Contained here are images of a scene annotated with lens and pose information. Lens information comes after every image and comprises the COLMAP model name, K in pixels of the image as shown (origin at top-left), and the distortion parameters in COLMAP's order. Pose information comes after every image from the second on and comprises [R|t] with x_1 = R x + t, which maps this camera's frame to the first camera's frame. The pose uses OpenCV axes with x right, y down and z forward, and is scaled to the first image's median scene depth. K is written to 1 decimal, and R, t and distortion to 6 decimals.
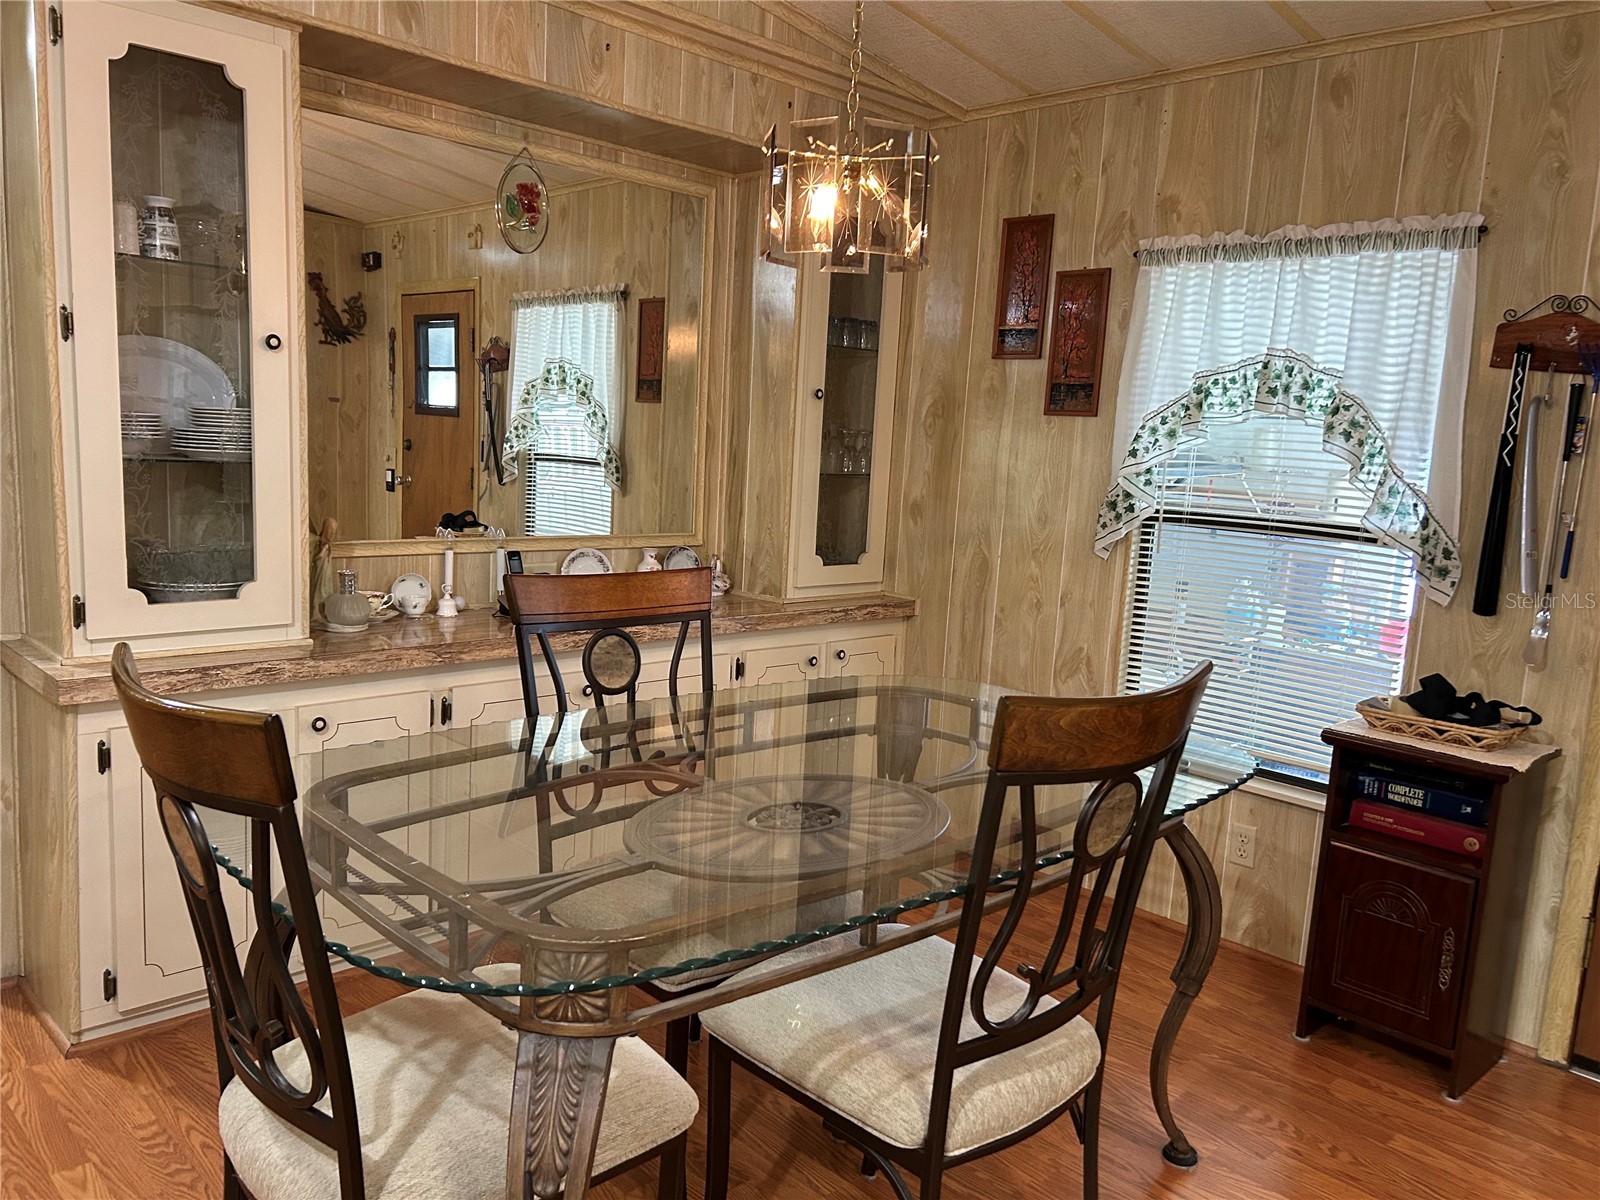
lens RADIAL K [[1201.3, 0, 804.5], [0, 1201.3, 611.8], [0, 0, 1]] dist [0.057554, -0.065859]
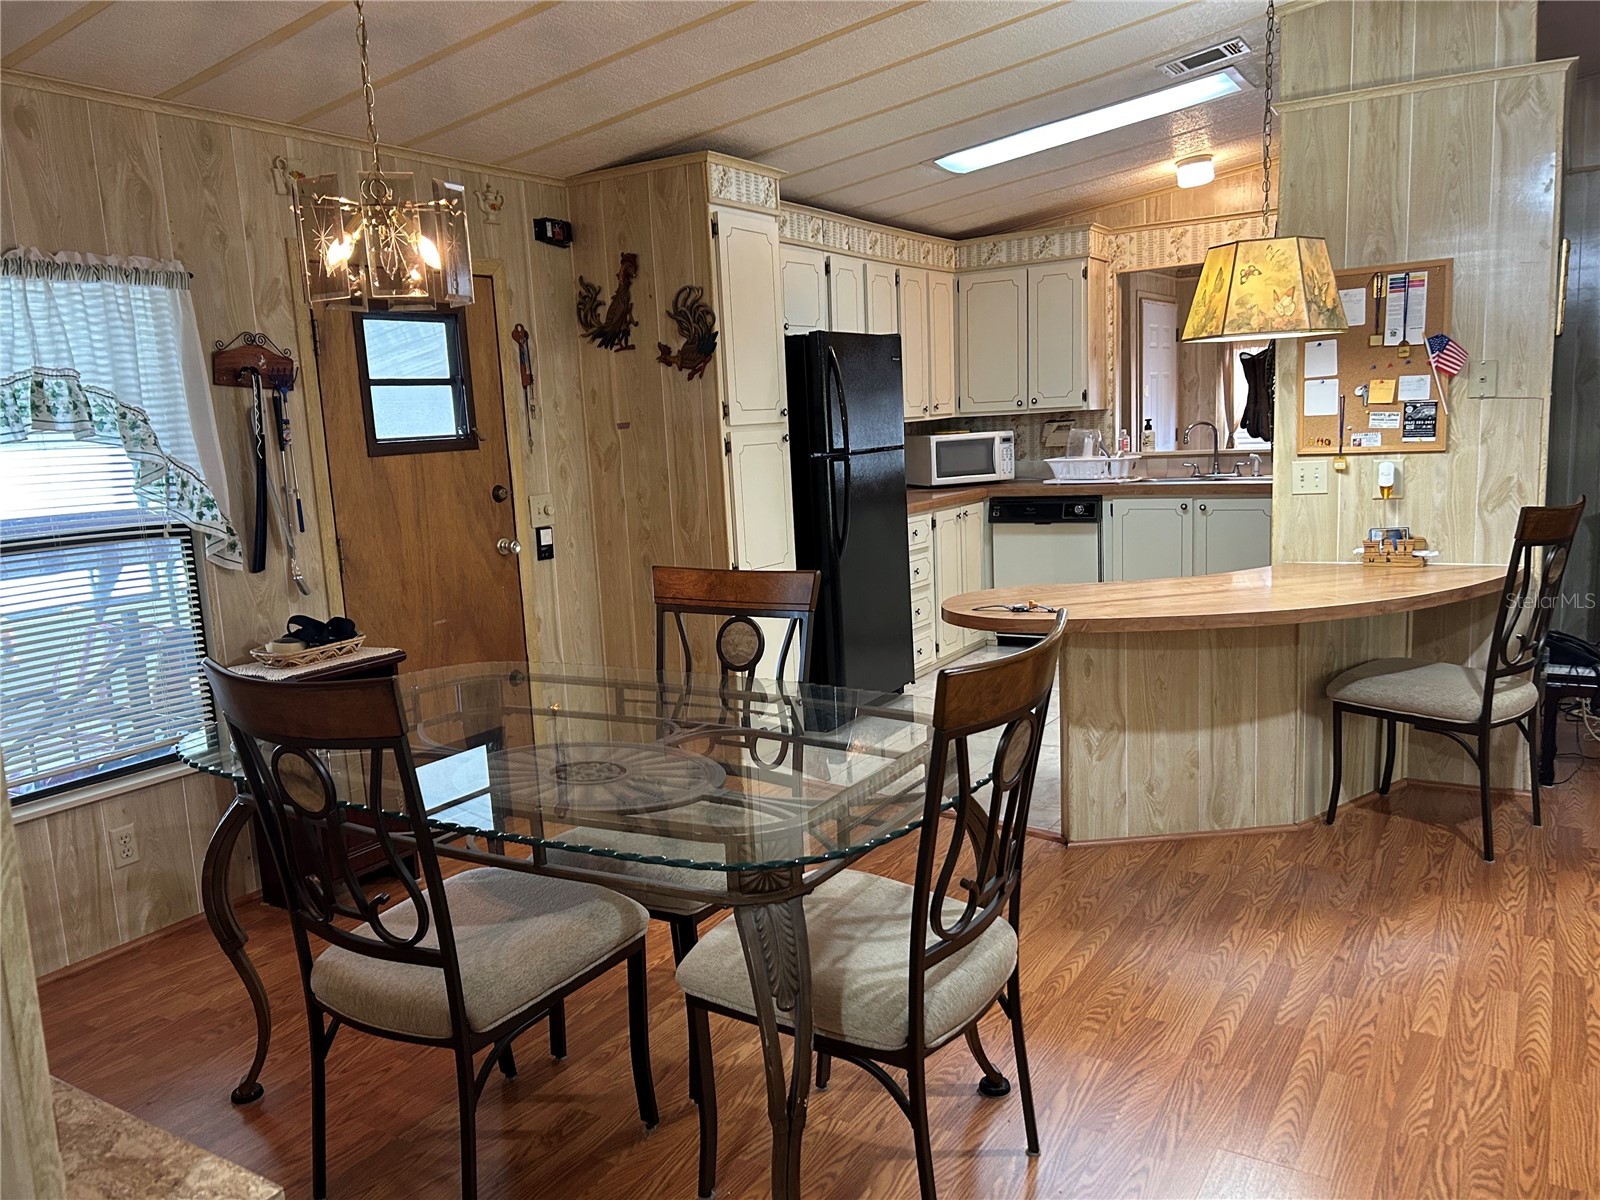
lens RADIAL K [[1201.3, 0, 799.1], [0, 1201.3, 614.2], [0, 0, 1]] dist [0.057554, -0.065859]
pose [[-0.238657, -0.202511, 0.949754, -0.737535], [0.180538, 0.951712, 0.248294, -0.153589], [-0.954174, 0.230724, -0.190572, 0.614970]]
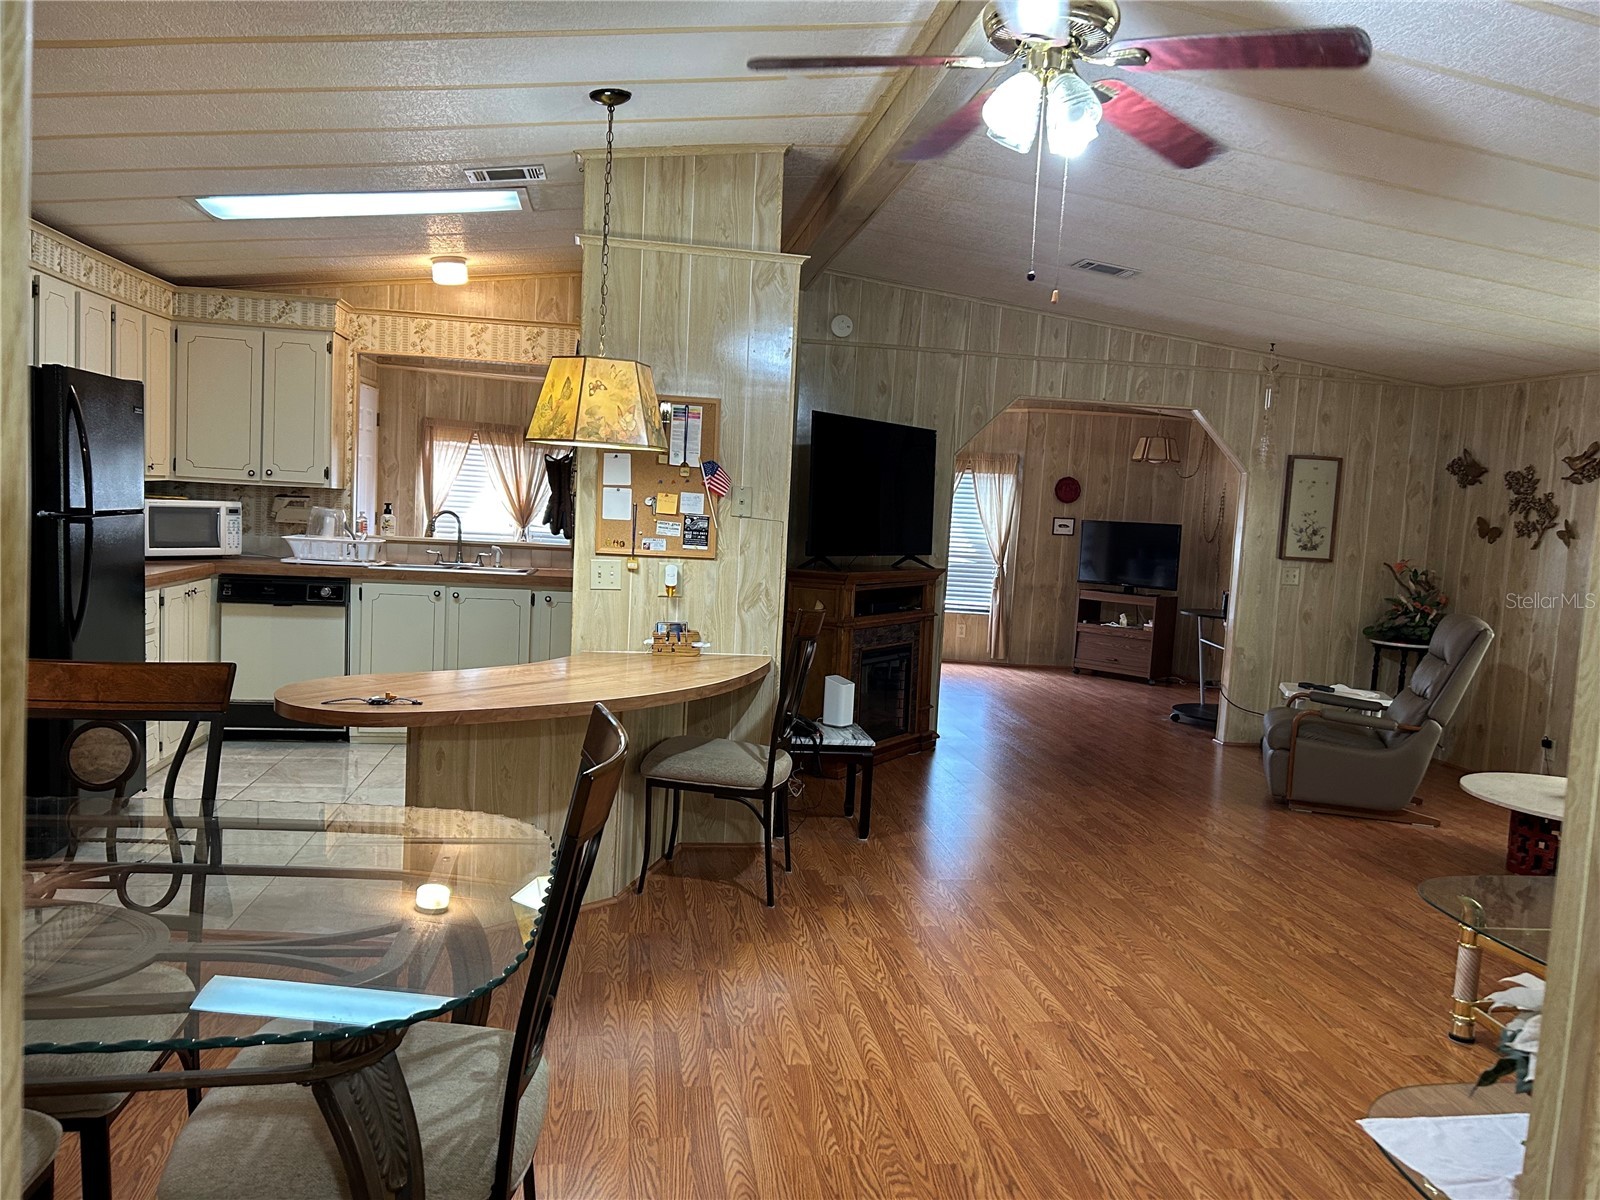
lens RADIAL K [[1201.3, 0, 800.8], [0, 1201.3, 608.0], [0, 0, 1]] dist [0.057554, -0.065859]
pose [[-0.800433, -0.150105, 0.580323, -0.611707], [-0.006307, 0.970194, 0.242248, -0.178620], [-0.599388, 0.190243, -0.777522, 0.786623]]
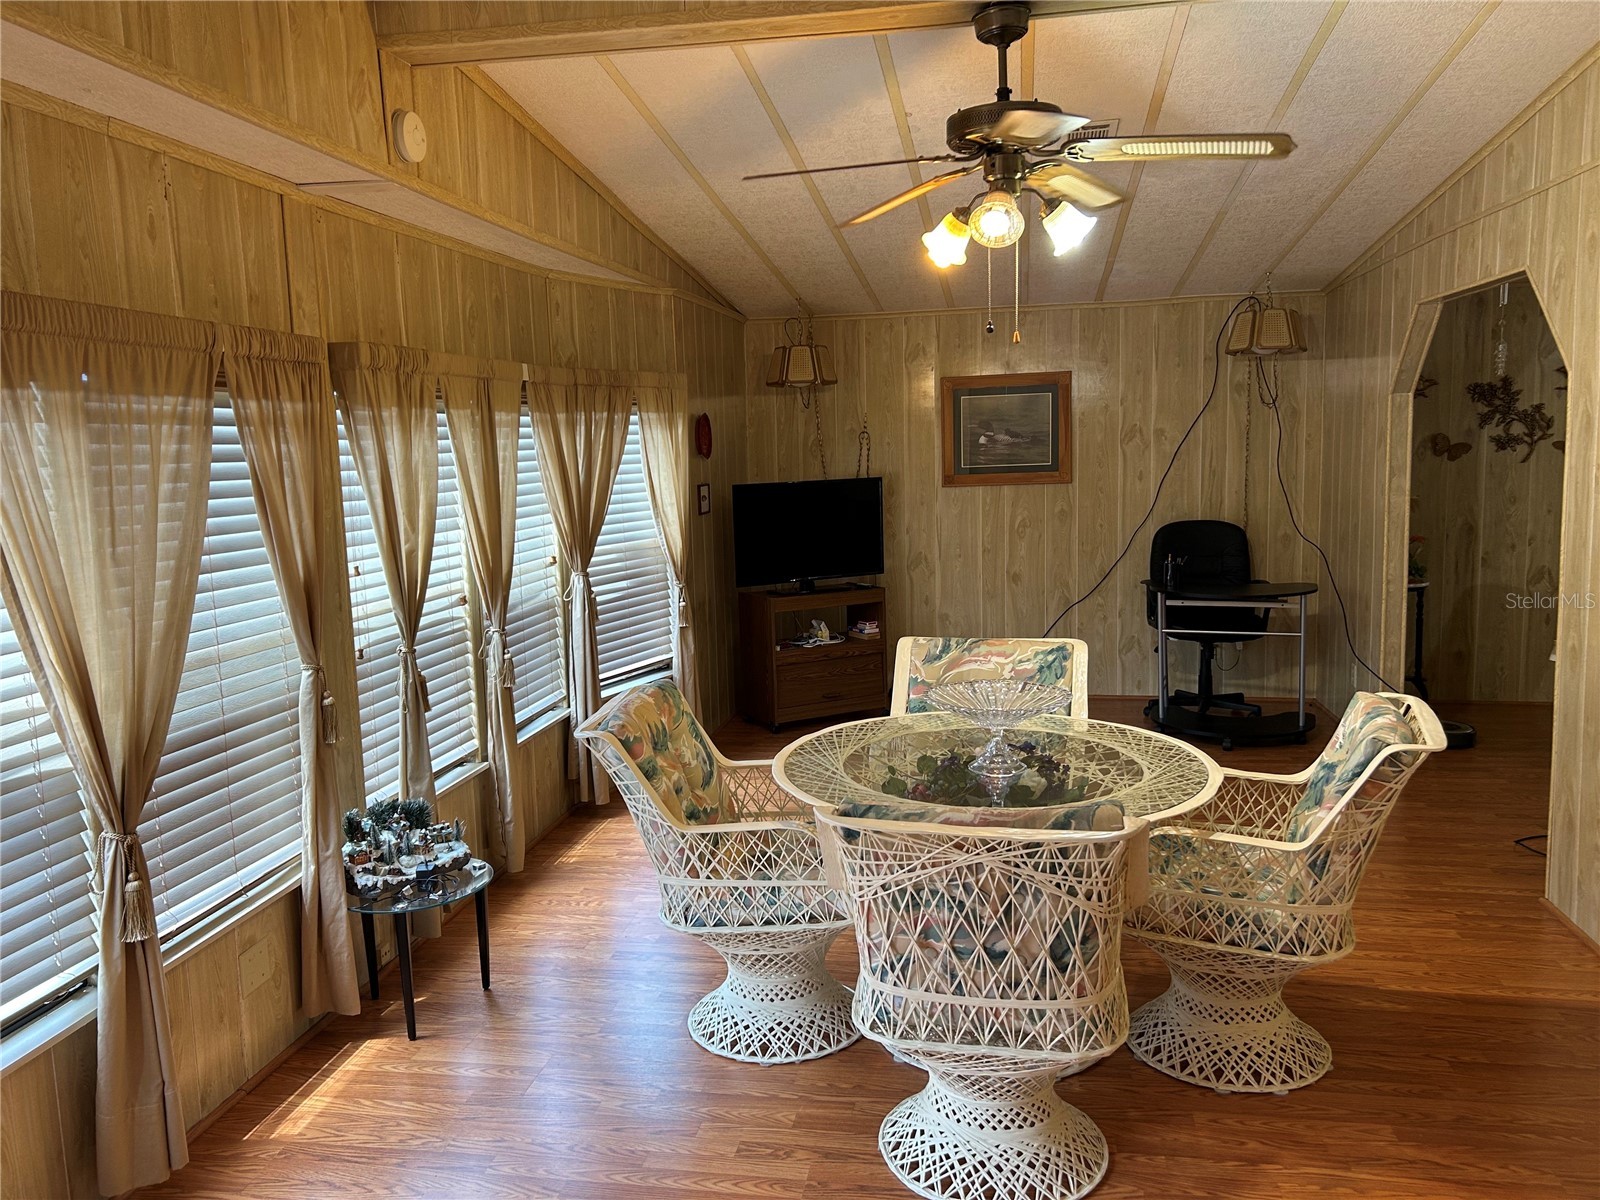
lens RADIAL K [[1201.3, 0, 794.9], [0, 1201.3, 594.4], [0, 0, 1]] dist [0.057554, -0.065859]
pose [[-0.816626, 0.043279, -0.575543, 1.856672], [-0.102560, 0.970434, 0.218494, 0.123393], [0.567983, 0.237455, -0.788042, -0.676754]]
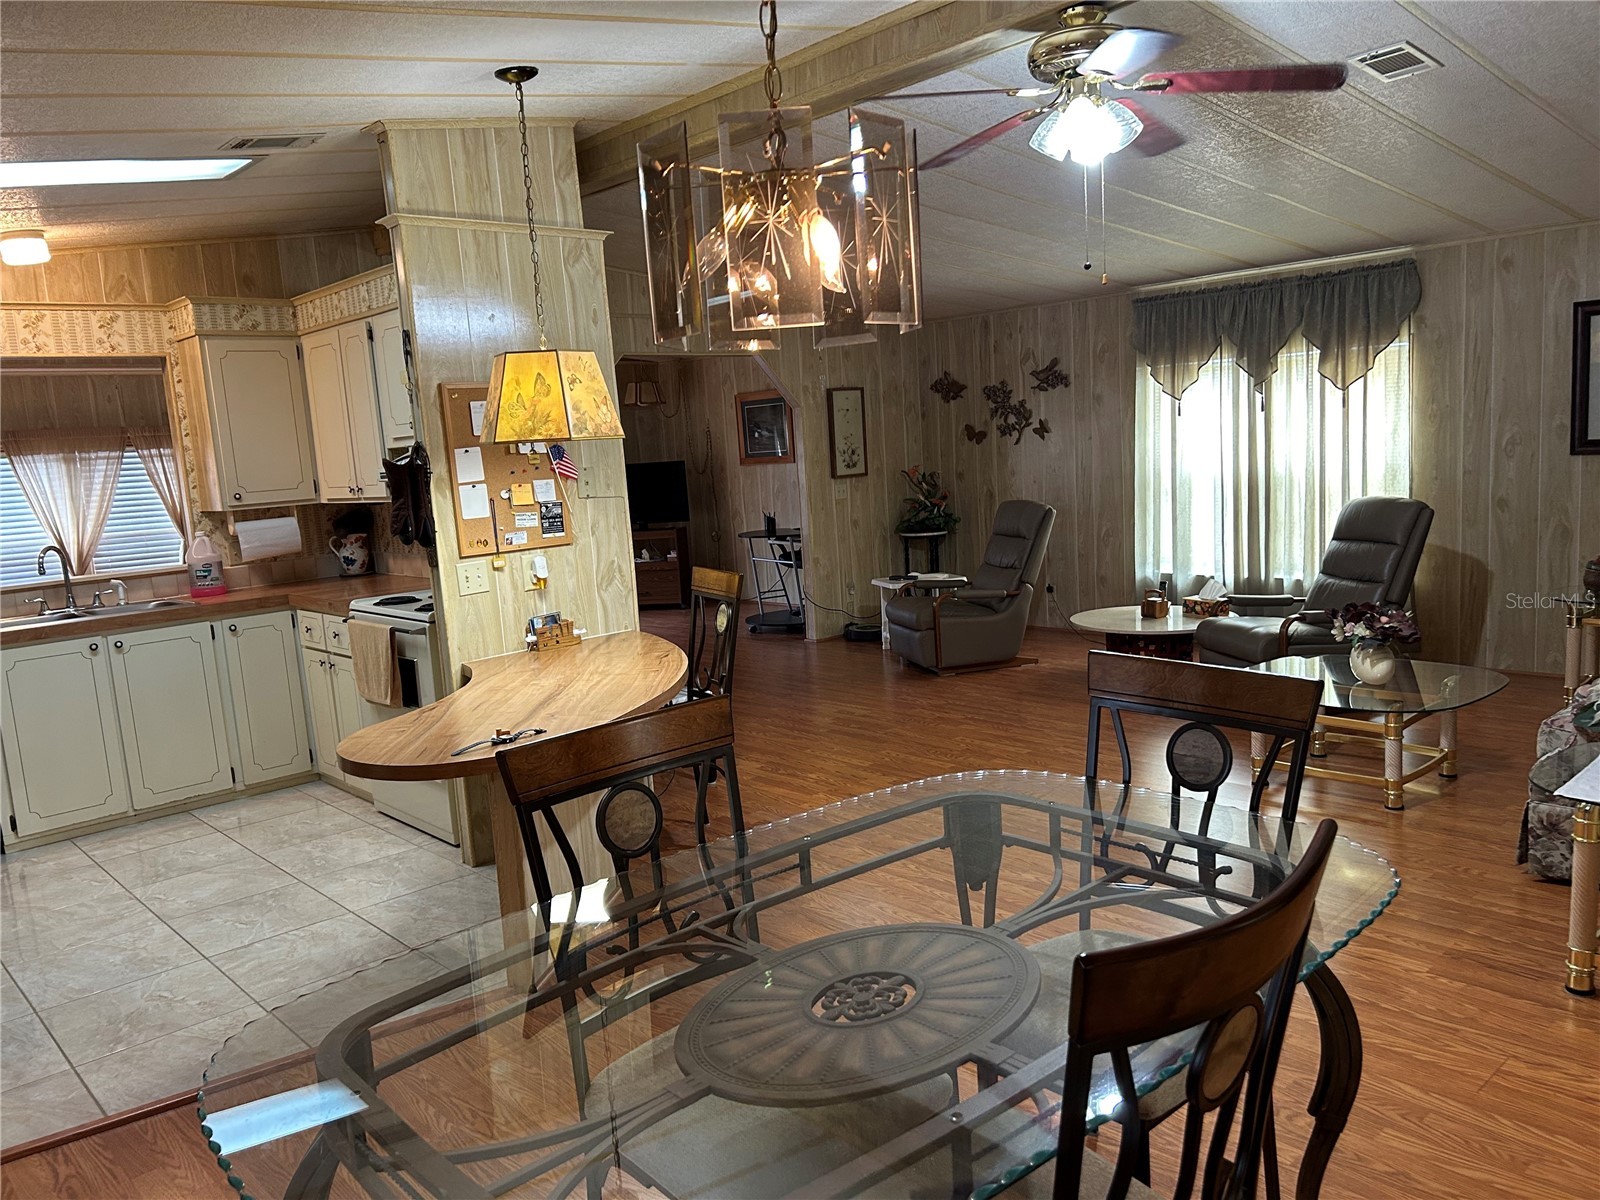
lens RADIAL K [[1201.3, 0, 789.3], [0, 1201.3, 612.6], [0, 0, 1]] dist [0.057554, -0.065859]
pose [[-0.998926, 0.005512, 0.046009, 0.006935], [0.018868, 0.955245, 0.295214, -0.225211], [-0.042323, 0.295765, -0.954323, 1.098587]]
